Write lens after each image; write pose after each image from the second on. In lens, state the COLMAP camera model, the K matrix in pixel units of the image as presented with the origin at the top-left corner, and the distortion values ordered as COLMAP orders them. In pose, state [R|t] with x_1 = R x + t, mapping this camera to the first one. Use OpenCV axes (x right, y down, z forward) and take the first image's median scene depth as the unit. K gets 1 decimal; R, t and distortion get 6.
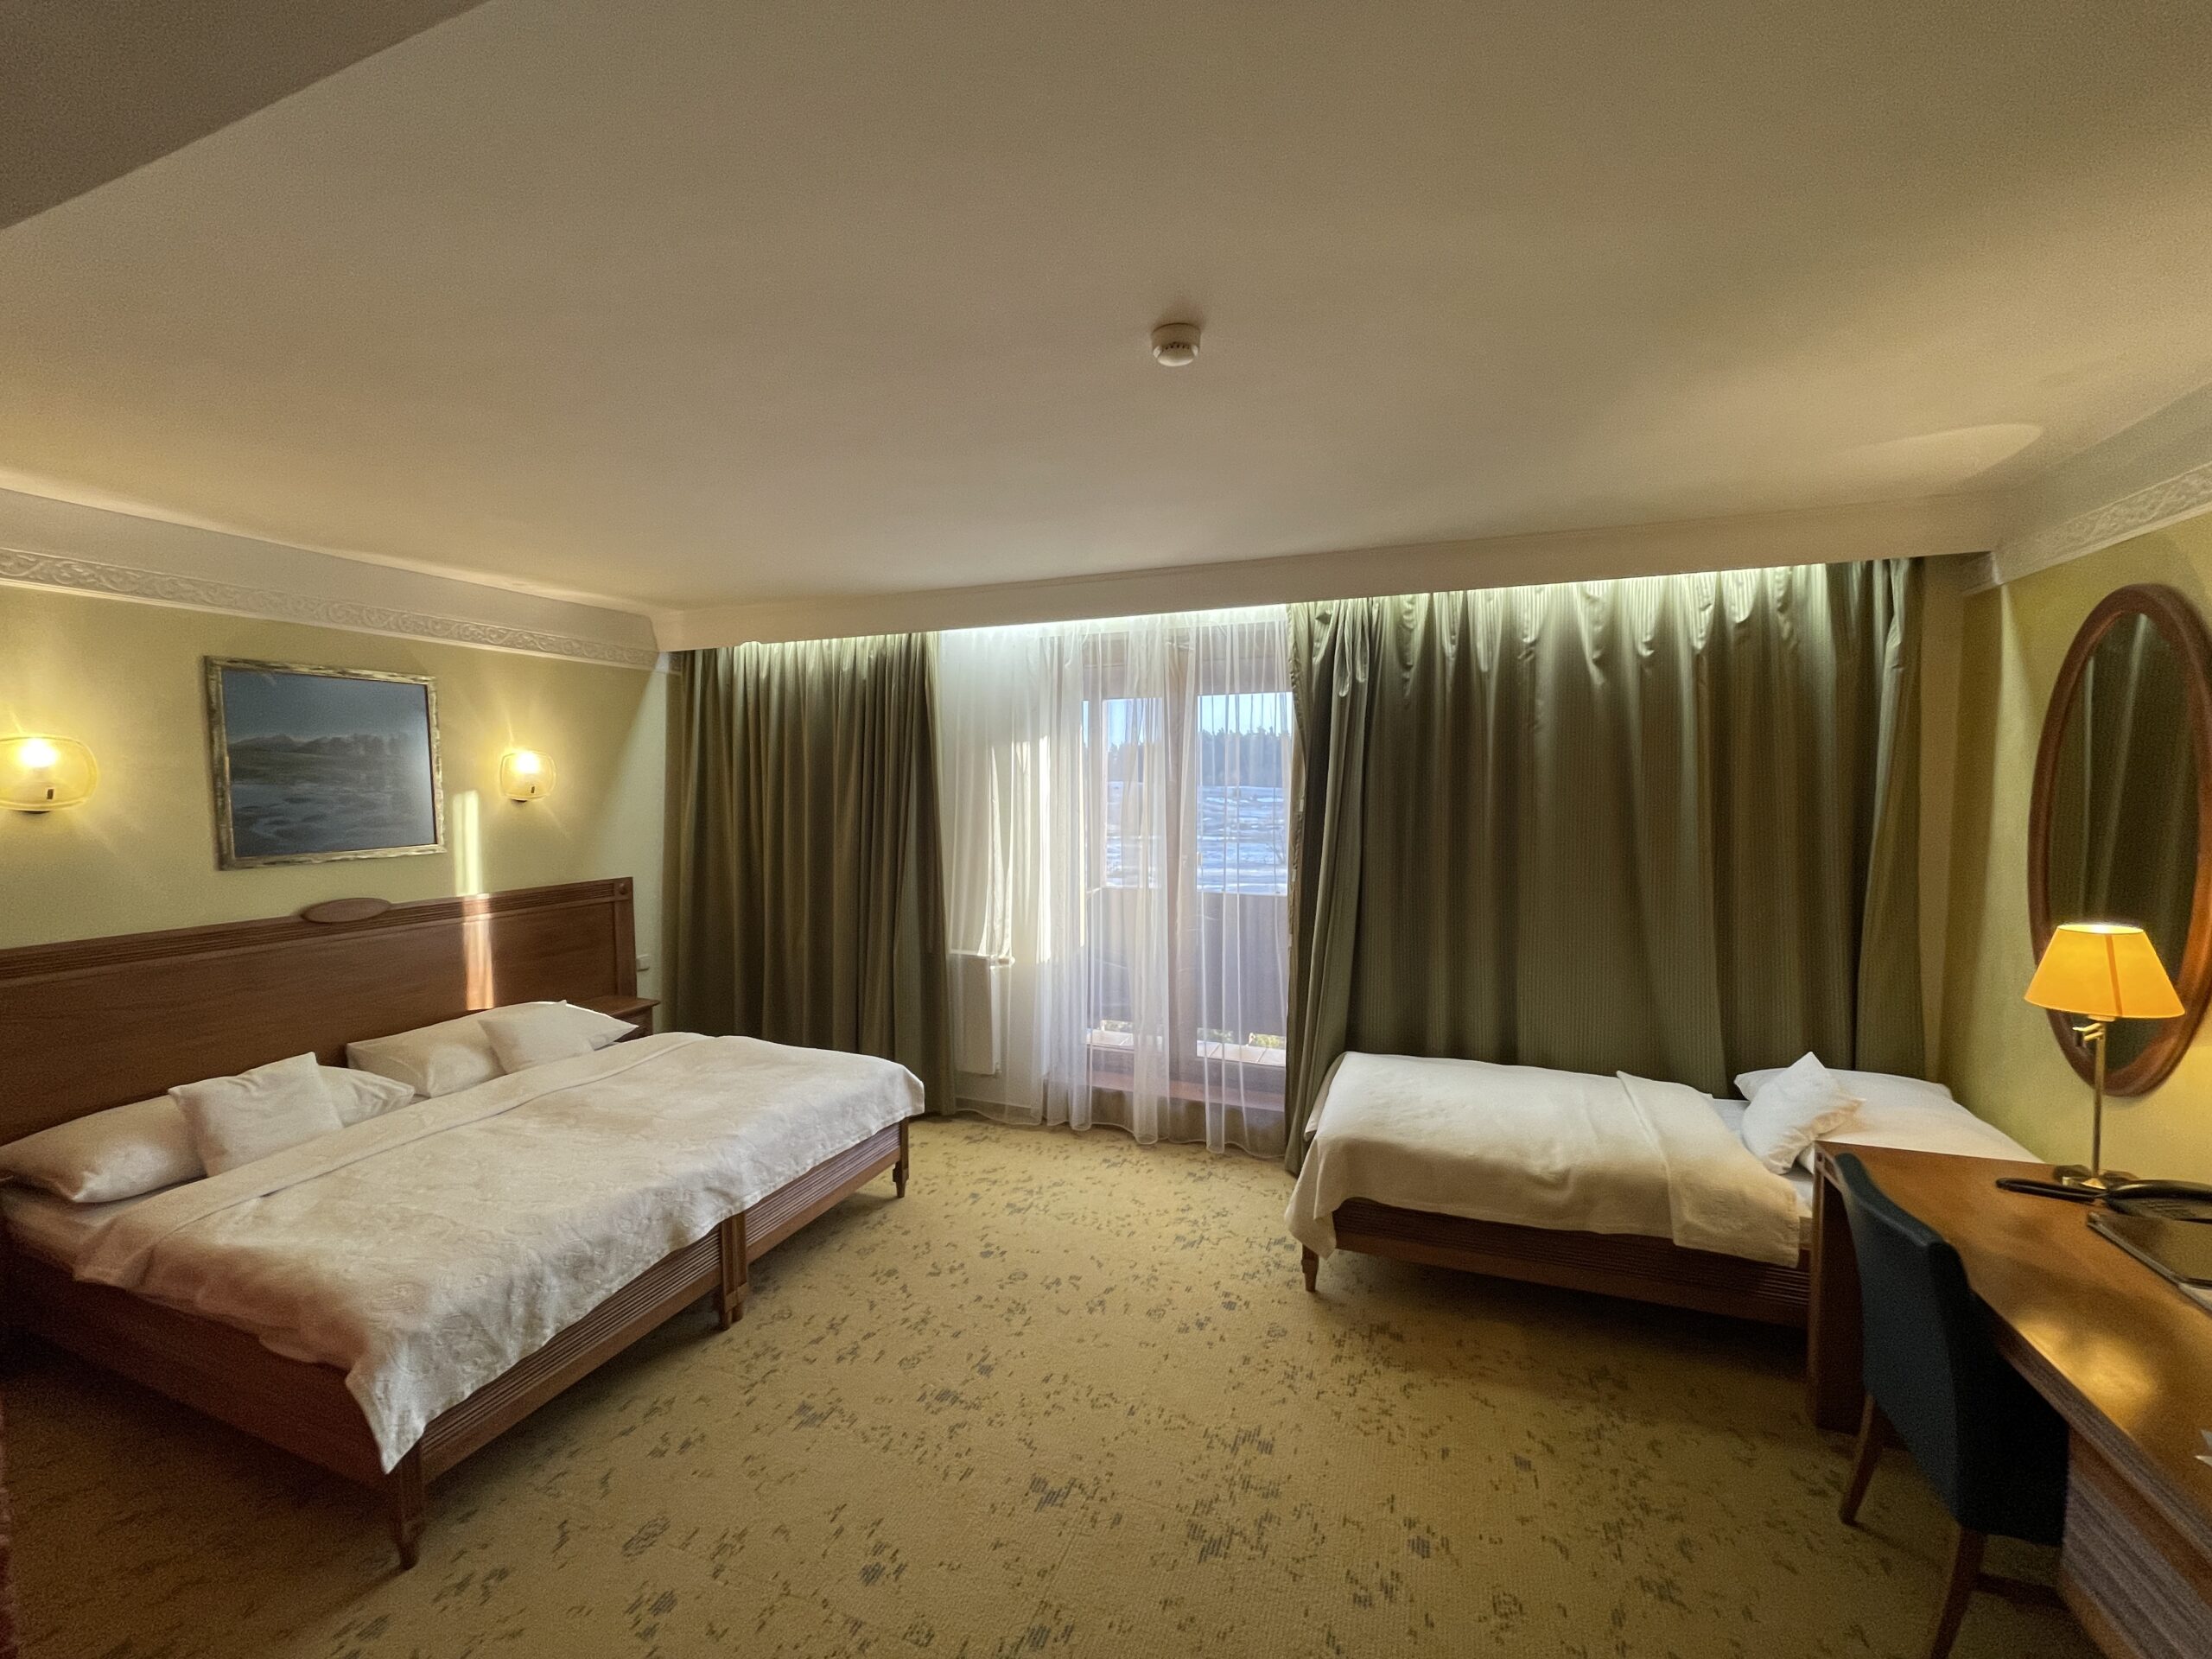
lens RADIAL K [[892.9, 0, 1110.3], [0, 892.9, 835.2], [0, 0, 1]] dist [-0.005033, 0.000488]
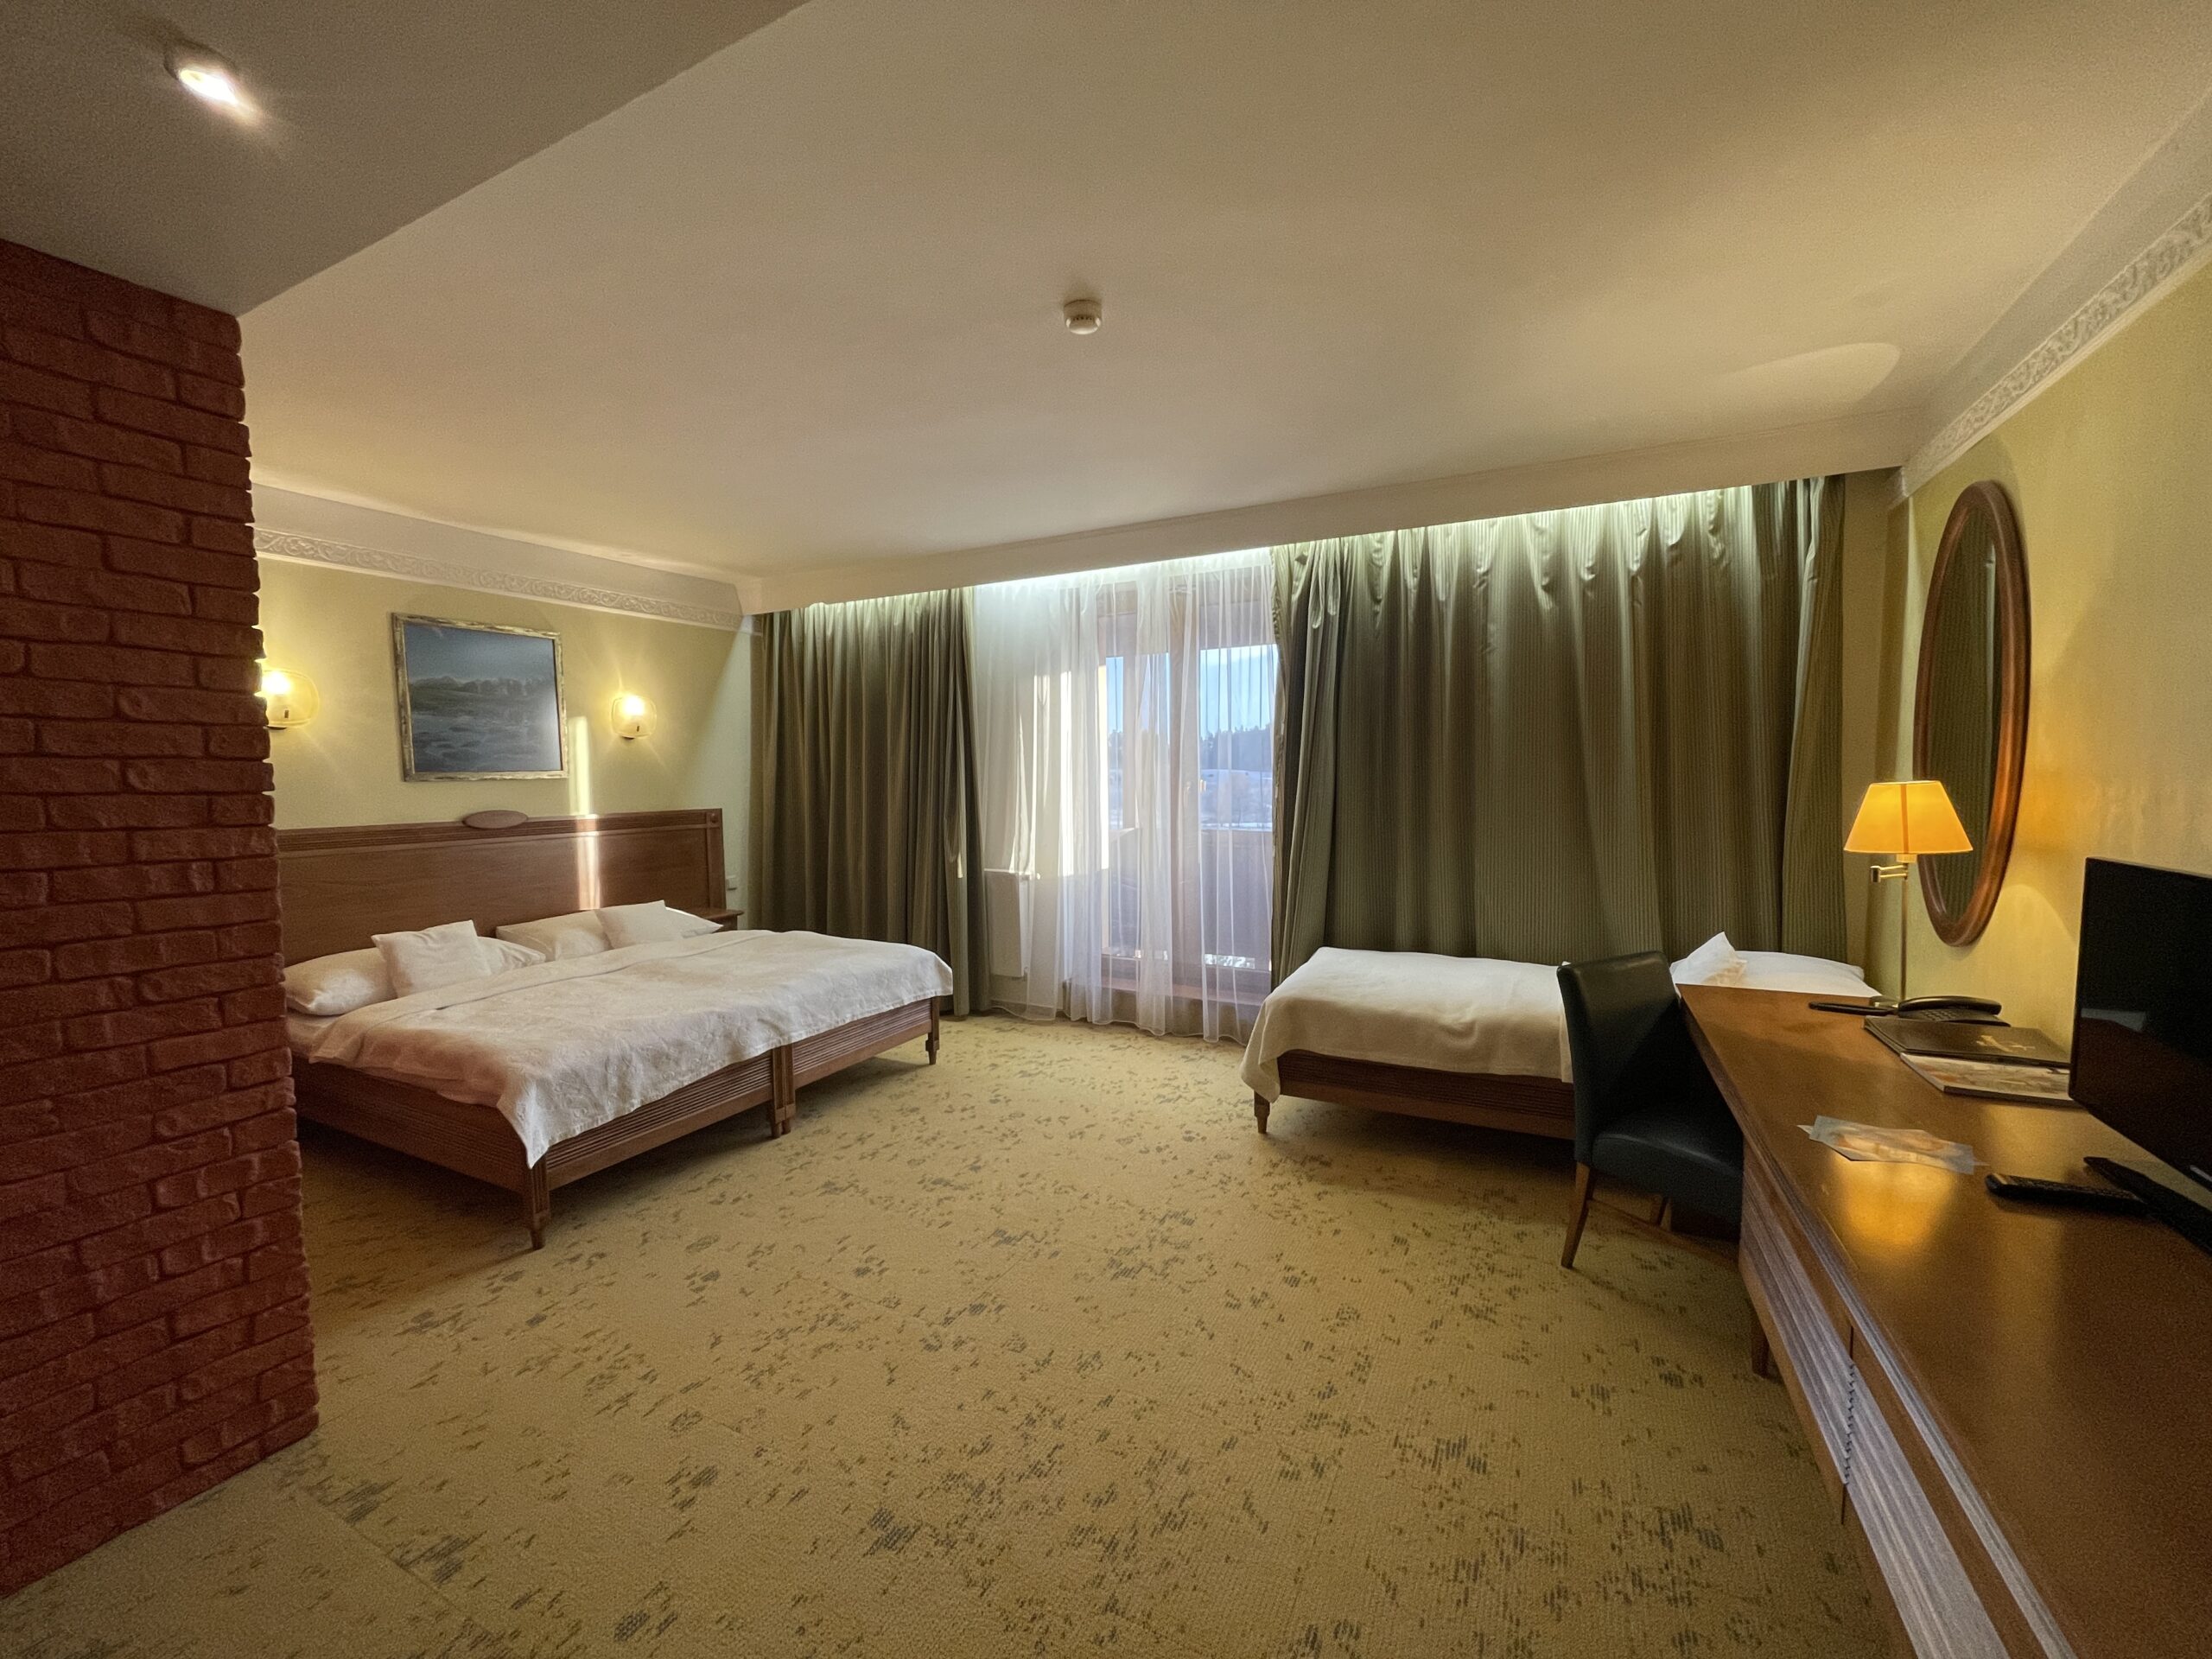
lens RADIAL K [[892.9, 0, 1109.8], [0, 892.9, 834.0], [0, 0, 1]] dist [-0.005033, 0.000488]
pose [[0.994055, 0.000410, -0.108875, 0.144201], [0.000873, 0.999931, 0.011732, 0.101290], [0.108873, -0.011757, 0.993986, -0.159136]]
